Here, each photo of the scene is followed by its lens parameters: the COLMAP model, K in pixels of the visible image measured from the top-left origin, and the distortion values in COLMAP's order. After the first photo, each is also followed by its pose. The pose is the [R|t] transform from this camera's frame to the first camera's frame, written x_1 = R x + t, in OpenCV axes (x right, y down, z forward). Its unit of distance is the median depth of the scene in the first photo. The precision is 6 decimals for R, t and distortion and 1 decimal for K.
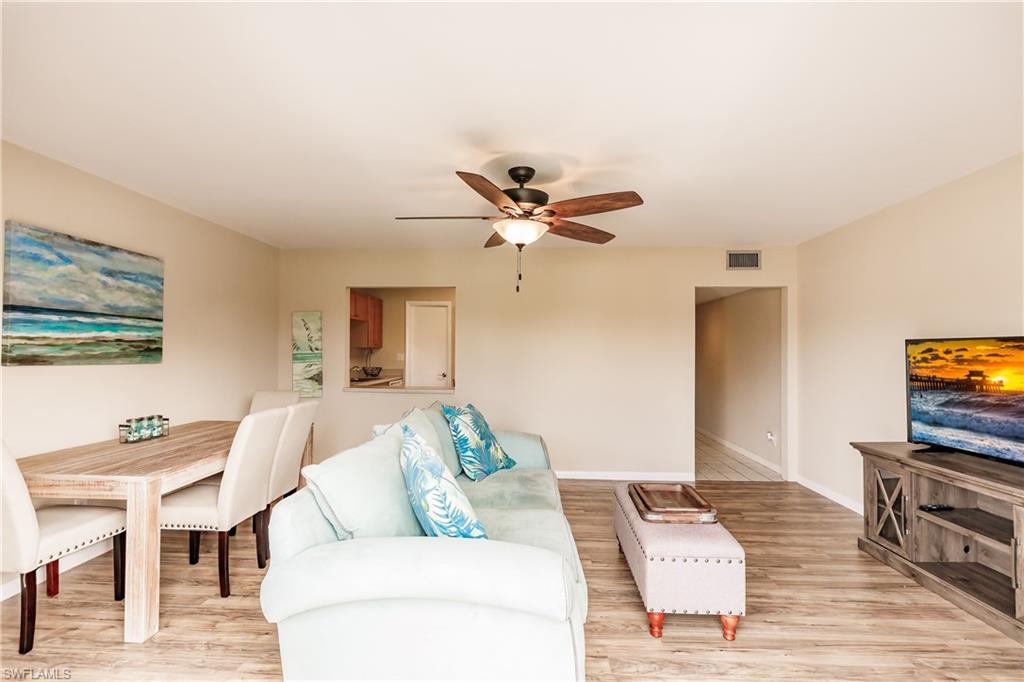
lens RADIAL K [[475.7, 0, 512.1], [0, 475.7, 343.4], [0, 0, 1]] dist [-0.001520, 0.001162]
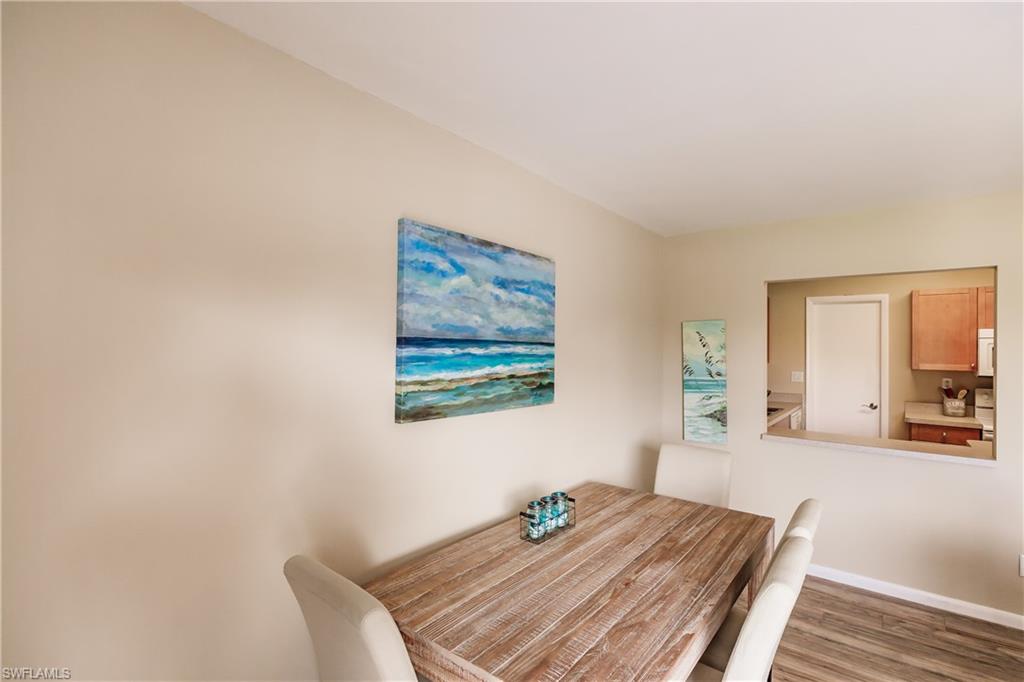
lens RADIAL K [[486.1, 0, 512.0], [0, 486.1, 341.0], [0, 0, 1]] dist [-0.004881, -0.000142]
pose [[0.819763, -0.005000, -0.572681, -0.430044], [0.004294, 0.999987, -0.002585, -0.061521], [0.572687, -0.000340, 0.819774, 0.422036]]
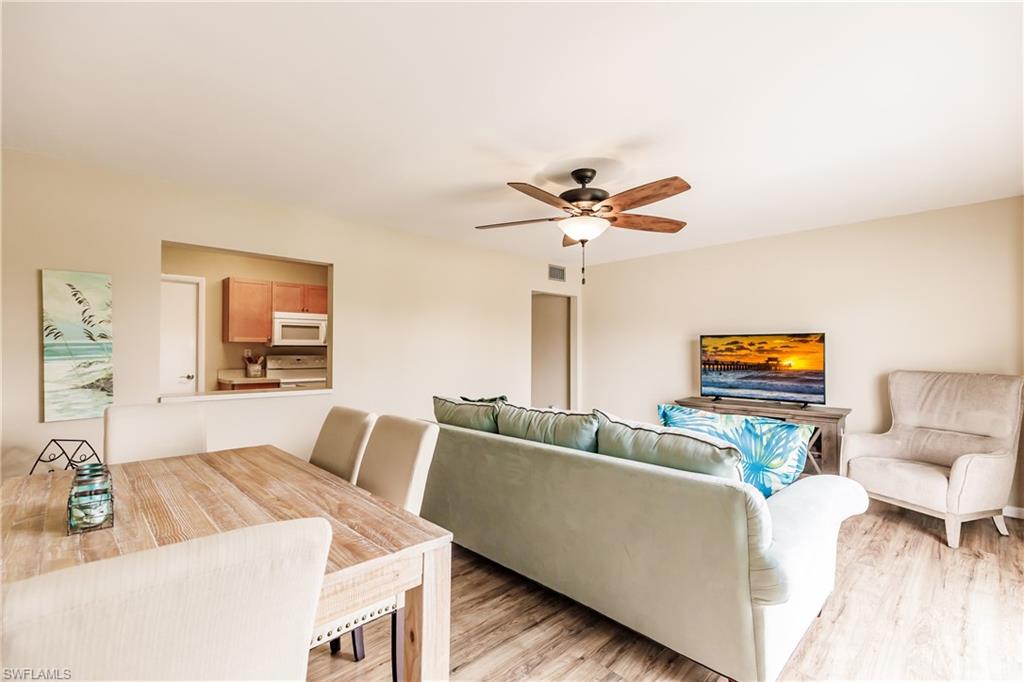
lens RADIAL K [[457.7, 0, 513.2], [0, 457.7, 344.9], [0, 0, 1]] dist [0.007311, 0.000351]
pose [[0.679687, 0.004668, 0.733487, -0.825850], [-0.009539, 0.999951, 0.002475, 0.027368], [-0.733440, -0.008679, 0.679699, 0.395983]]
